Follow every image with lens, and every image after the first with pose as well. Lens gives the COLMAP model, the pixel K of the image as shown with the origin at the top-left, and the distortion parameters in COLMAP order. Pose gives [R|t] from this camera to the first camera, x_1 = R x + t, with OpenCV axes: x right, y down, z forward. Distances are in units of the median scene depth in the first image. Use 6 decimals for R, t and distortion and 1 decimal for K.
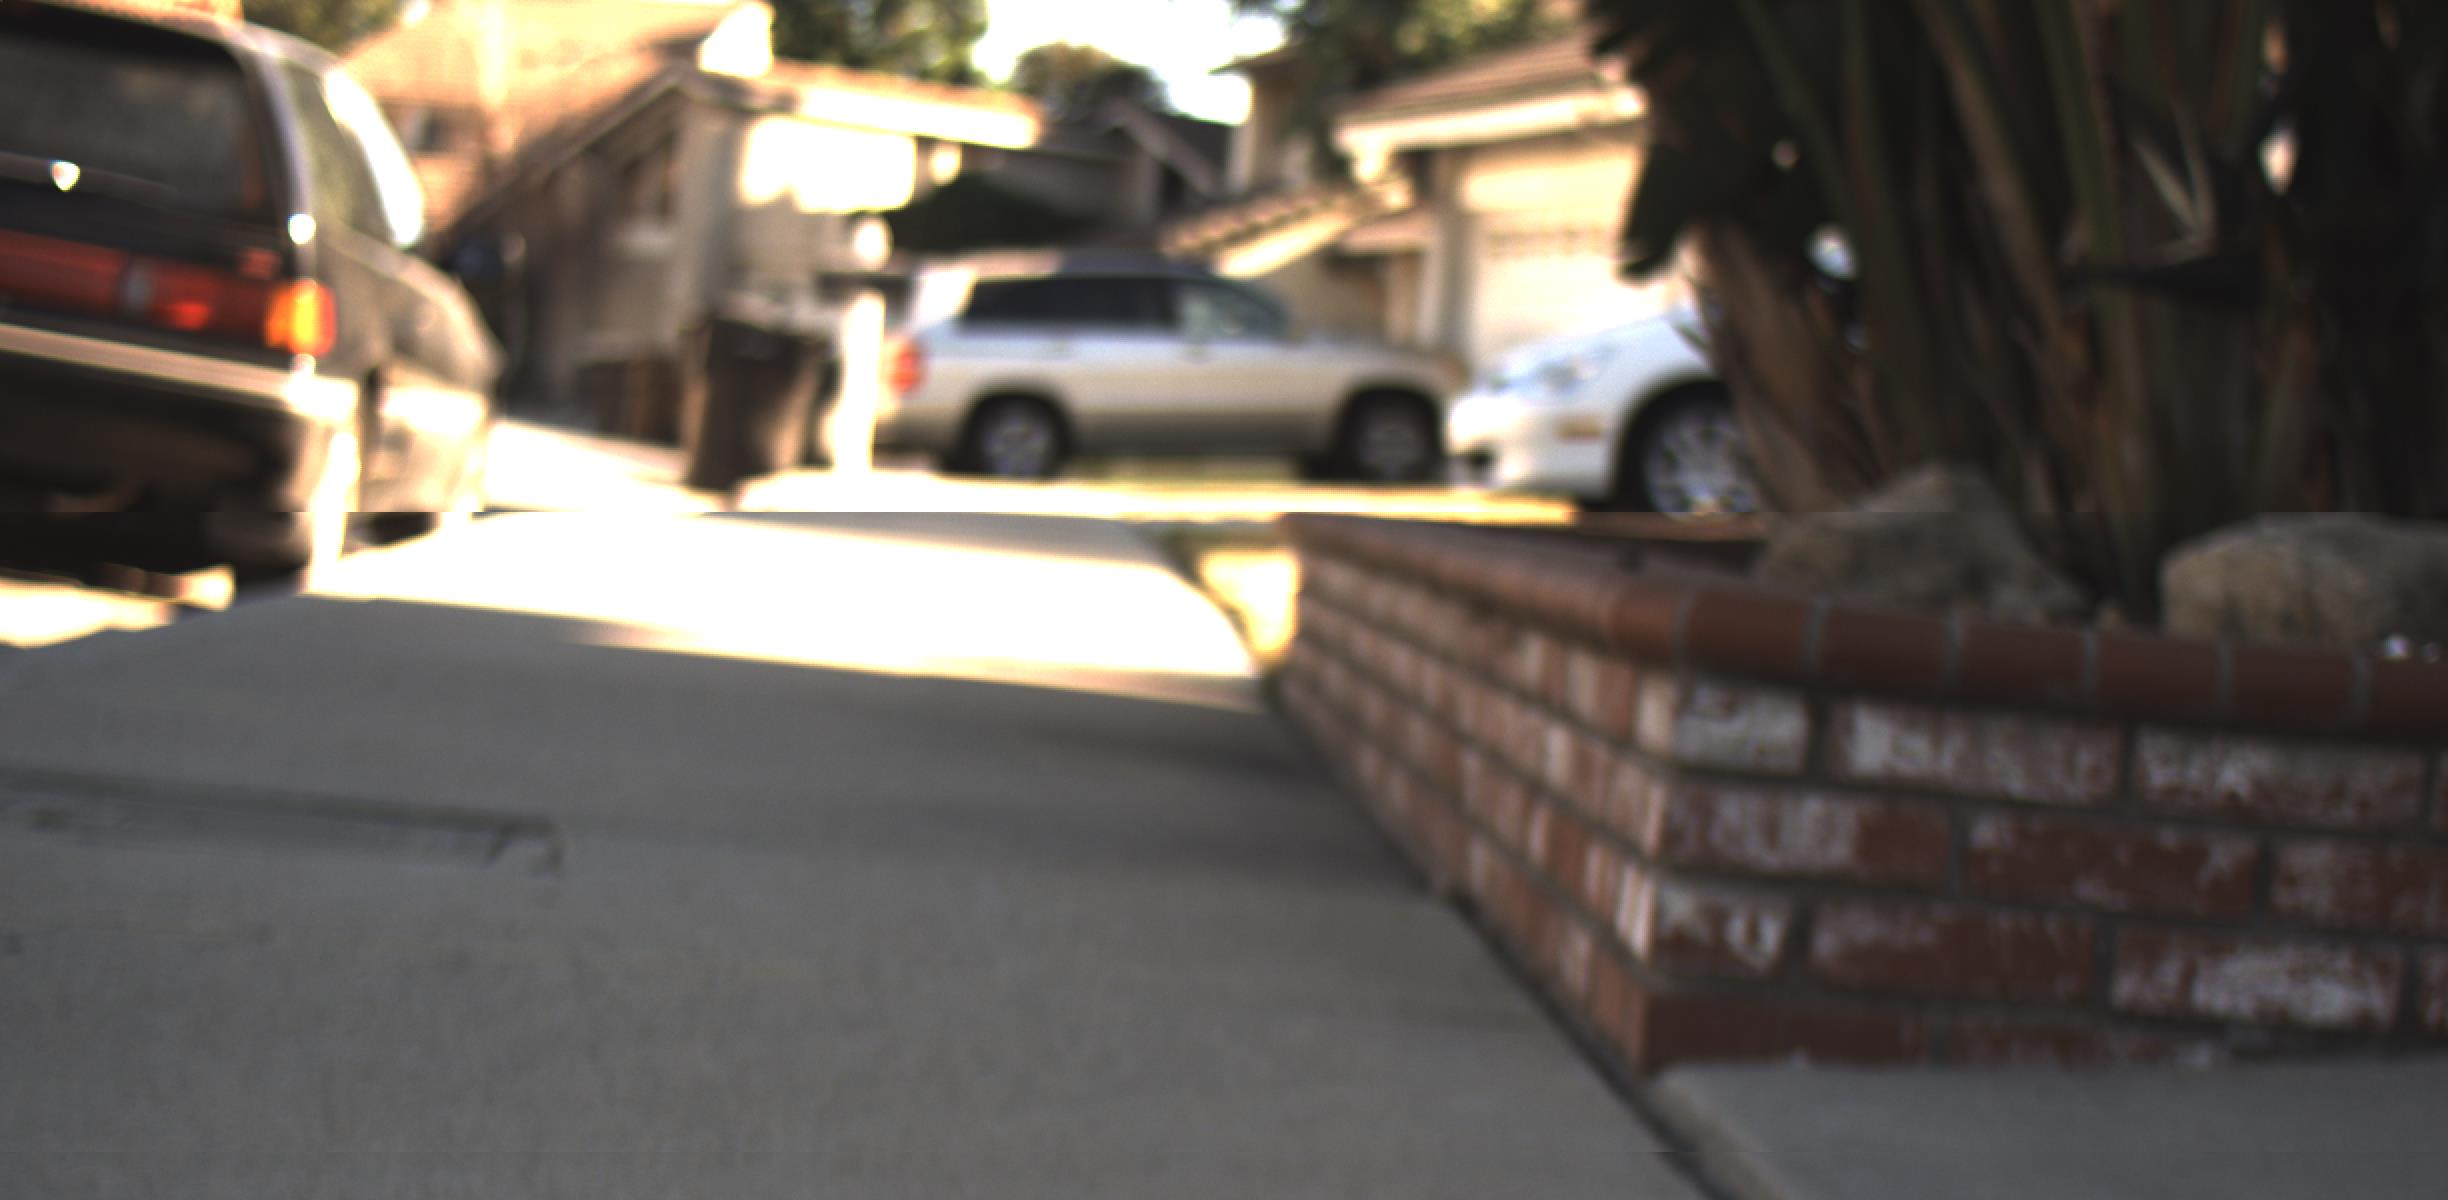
lens RADIAL K [[4411.7, 0, 1223.9], [0, 4411.7, 601.0], [0, 0, 1]] dist [-0.002074, 0.209220]
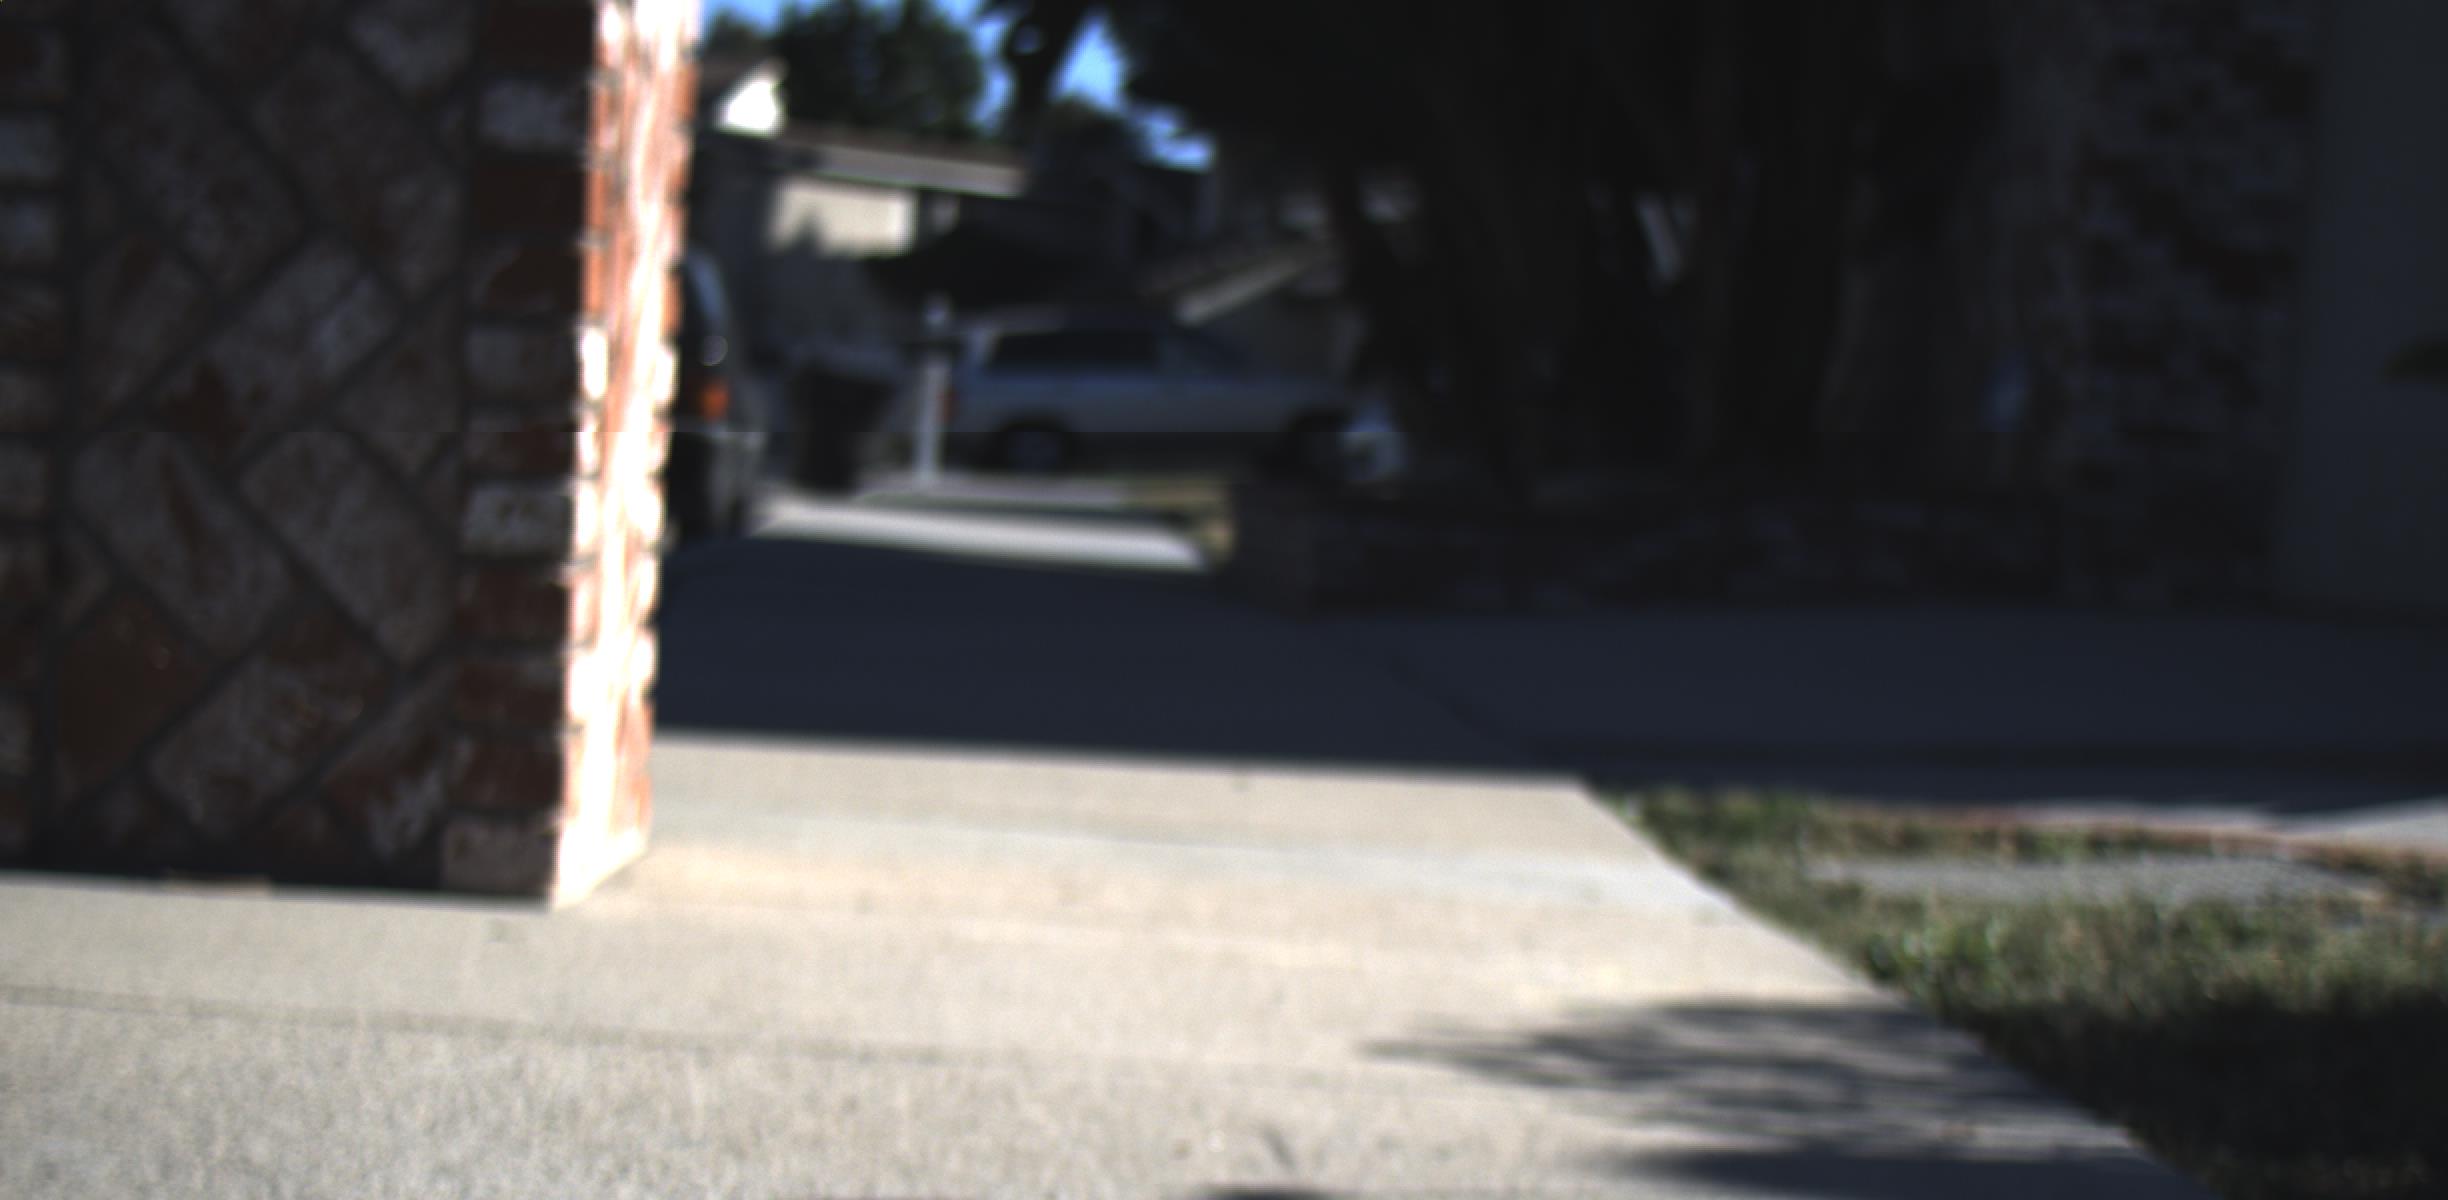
lens RADIAL K [[4378.7, 0, 1231.2], [0, 4378.7, 603.5], [0, 0, 1]] dist [0.009191, 0.111838]
pose [[0.999907, -0.011094, 0.007897, 0.000277], [0.011109, 0.999936, -0.001894, 0.008002], [-0.007876, 0.001982, 0.999967, -0.235387]]
